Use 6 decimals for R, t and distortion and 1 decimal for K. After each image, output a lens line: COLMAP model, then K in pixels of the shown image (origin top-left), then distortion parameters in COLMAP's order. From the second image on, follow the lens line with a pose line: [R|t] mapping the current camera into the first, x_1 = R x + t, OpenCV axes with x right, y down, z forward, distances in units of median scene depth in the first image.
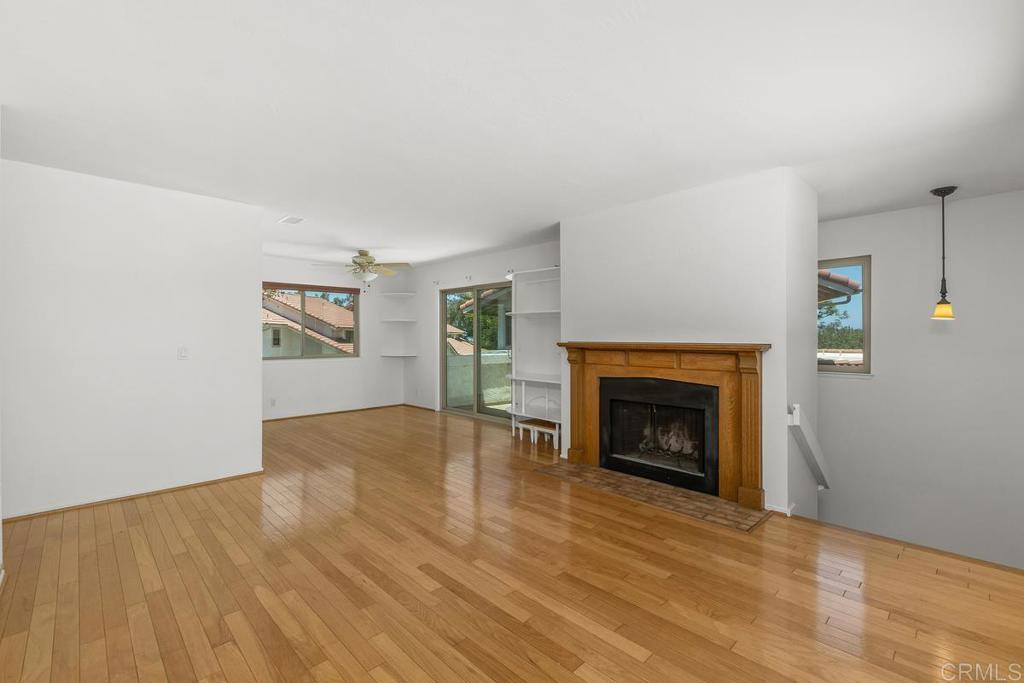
lens RADIAL K [[455.5, 0, 506.1], [0, 455.5, 337.5], [0, 0, 1]] dist [0.000240, 0.000057]
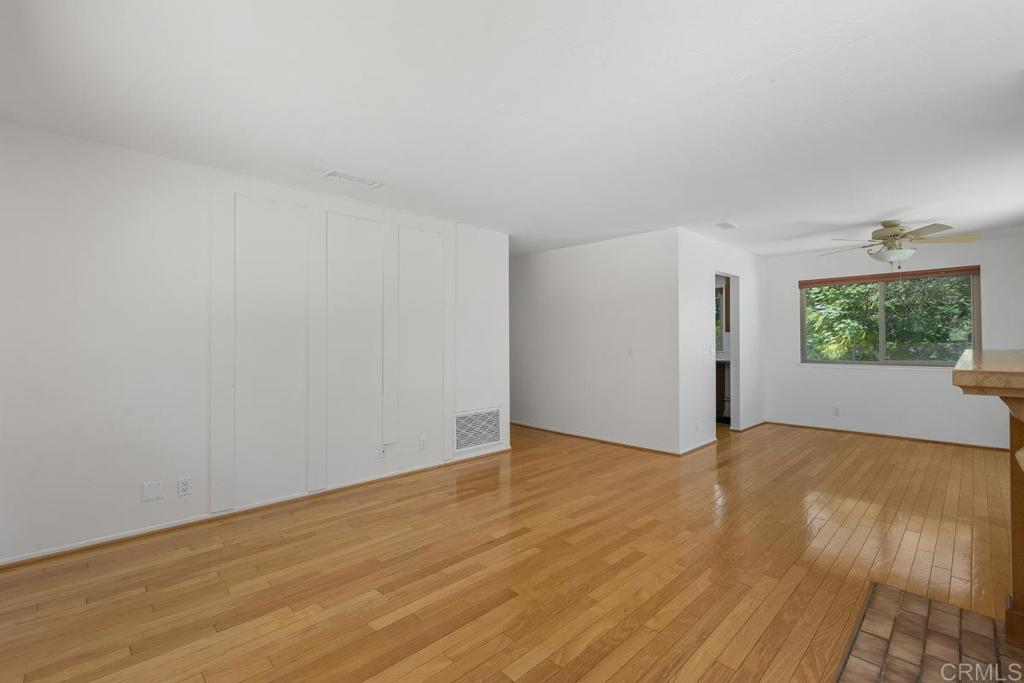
lens RADIAL K [[439.5, 0, 507.3], [0, 439.5, 339.3], [0, 0, 1]] dist [-0.000309, -0.000490]
pose [[0.006173, -0.002984, -0.999976, 0.607342], [0.003206, 0.999990, -0.002964, 0.000254], [0.999976, -0.003188, 0.006183, 0.578996]]
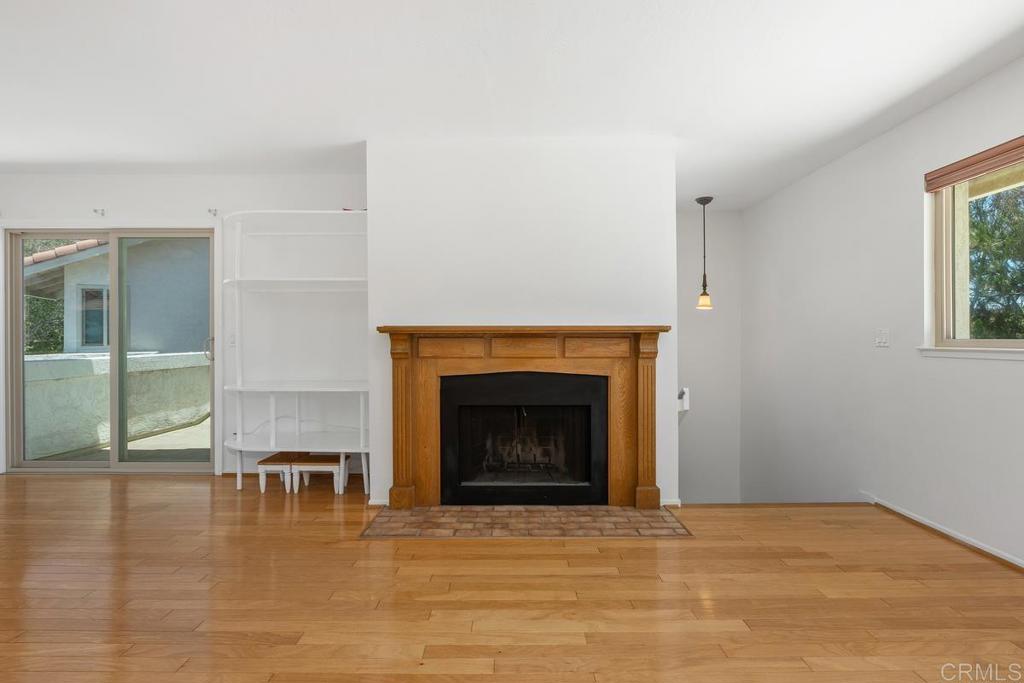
lens RADIAL K [[502.0, 0, 513.0], [0, 502.0, 336.9], [0, 0, 1]] dist [-0.003220, -0.000521]
pose [[0.688625, -0.001872, 0.725115, -0.292481], [0.003423, 0.999994, -0.000669, 0.029040], [-0.725110, 0.002943, 0.688627, 0.412246]]
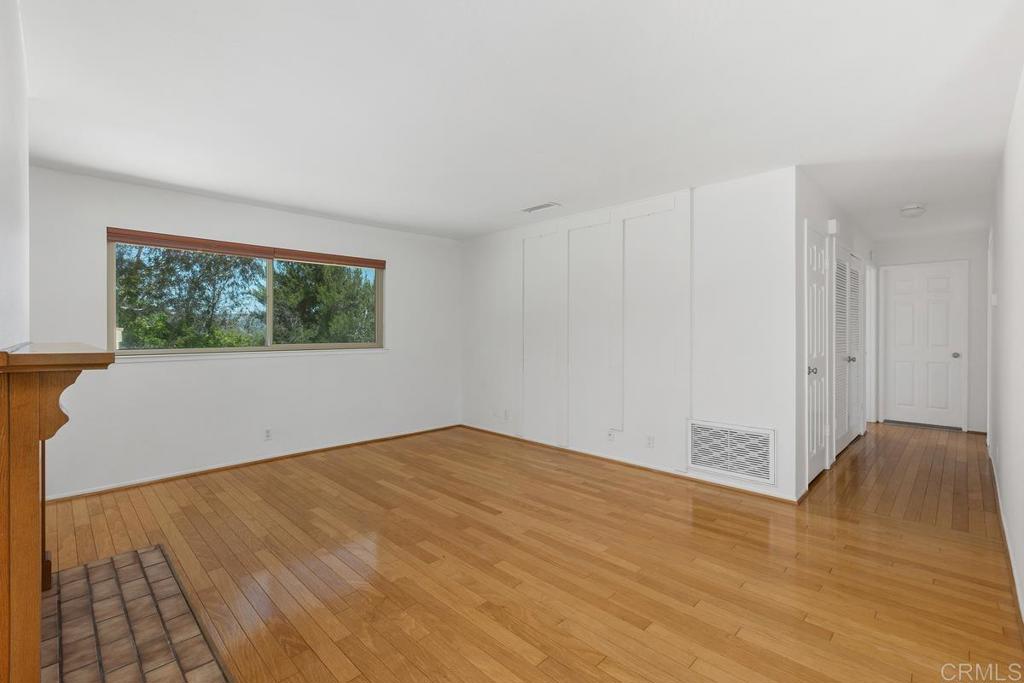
lens RADIAL K [[446.0, 0, 525.2], [0, 446.0, 334.6], [0, 0, 1]] dist [0.000705, 0.000185]
pose [[-0.997962, 0.002502, -0.063762, -0.110527], [0.002227, 0.999988, 0.004374, -0.000188], [0.063772, 0.004224, -0.997956, 1.378713]]
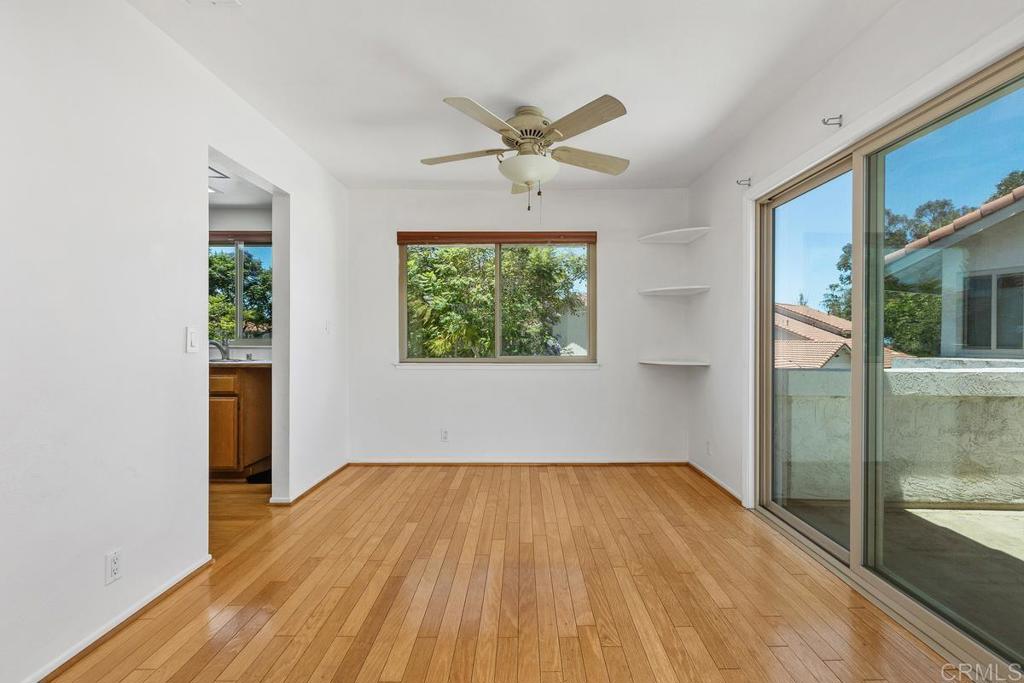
lens RADIAL K [[466.2, 0, 530.7], [0, 466.2, 341.9], [0, 0, 1]] dist [0.000531, 0.000073]
pose [[0.744523, 0.008566, -0.667541, -0.038854], [-0.003866, 0.999956, 0.008520, 0.026643], [0.667585, -0.003762, 0.744524, 1.055076]]
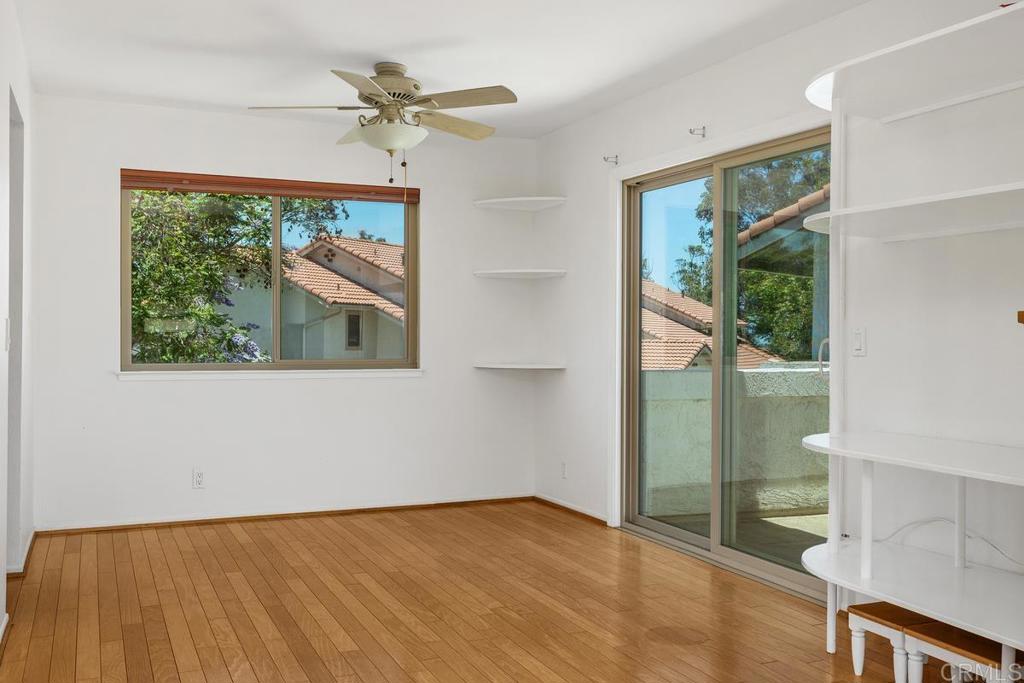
lens RADIAL K [[957.2, 0, 512.0], [0, 957.2, 341.5], [0, 0, 1]] dist [0.001040, -0.000896]
pose [[0.943501, 0.010386, -0.331206, 0.034933], [-0.008792, 0.999941, 0.006312, 0.027497], [0.331252, -0.003044, 0.943537, 0.513743]]
